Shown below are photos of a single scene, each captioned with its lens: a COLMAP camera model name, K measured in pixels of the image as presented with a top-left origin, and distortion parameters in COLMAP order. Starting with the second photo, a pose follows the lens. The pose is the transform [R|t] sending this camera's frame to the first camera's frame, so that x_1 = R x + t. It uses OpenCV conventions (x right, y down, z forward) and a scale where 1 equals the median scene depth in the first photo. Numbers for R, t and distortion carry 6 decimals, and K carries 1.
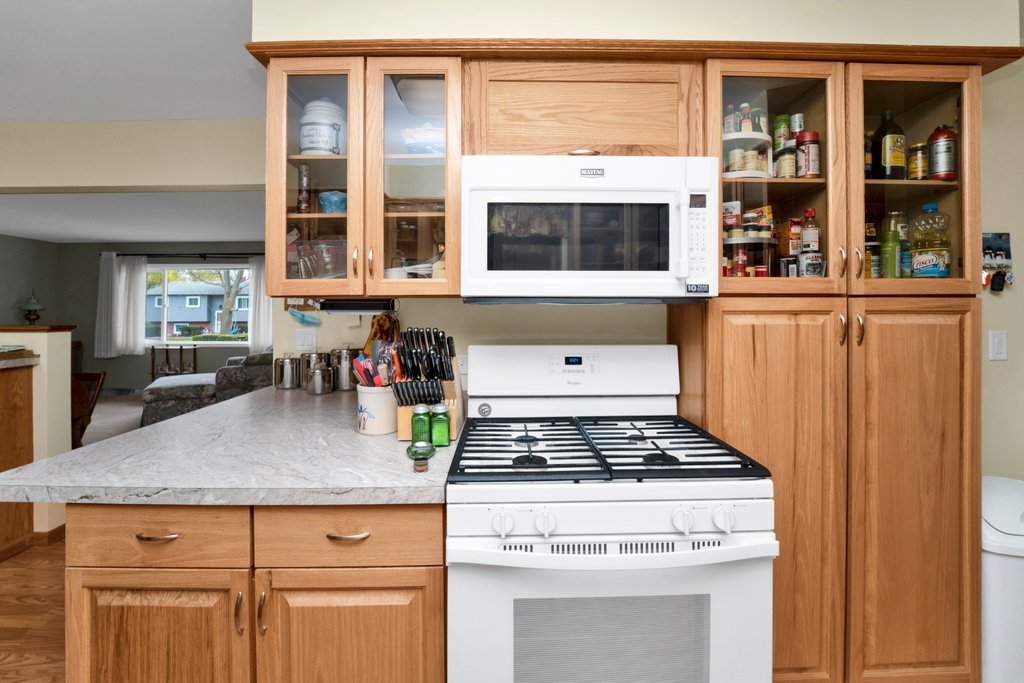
lens RADIAL K [[417.6, 0, 503.2], [0, 417.6, 305.3], [0, 0, 1]] dist [-0.021956, 0.000540]
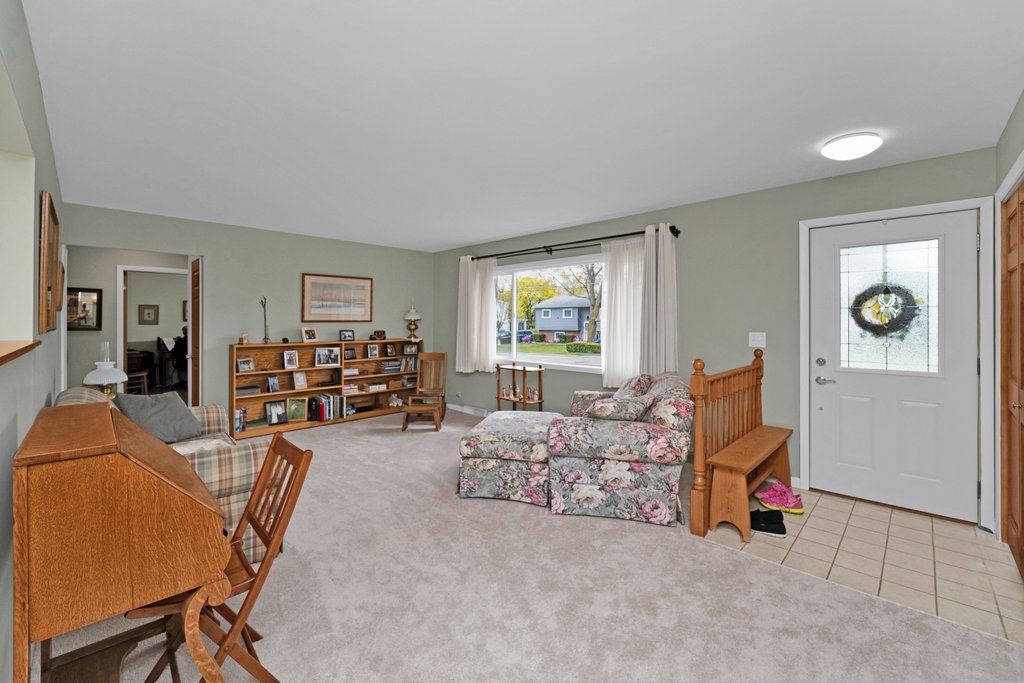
lens RADIAL K [[417.6, 0, 514.0], [0, 417.6, 318.9], [0, 0, 1]] dist [-0.021956, 0.000540]
pose [[0.711305, -0.001583, -0.702882, -0.230880], [0.006500, 0.999970, 0.004327, 0.005075], [0.702854, -0.007647, 0.711293, 0.403137]]
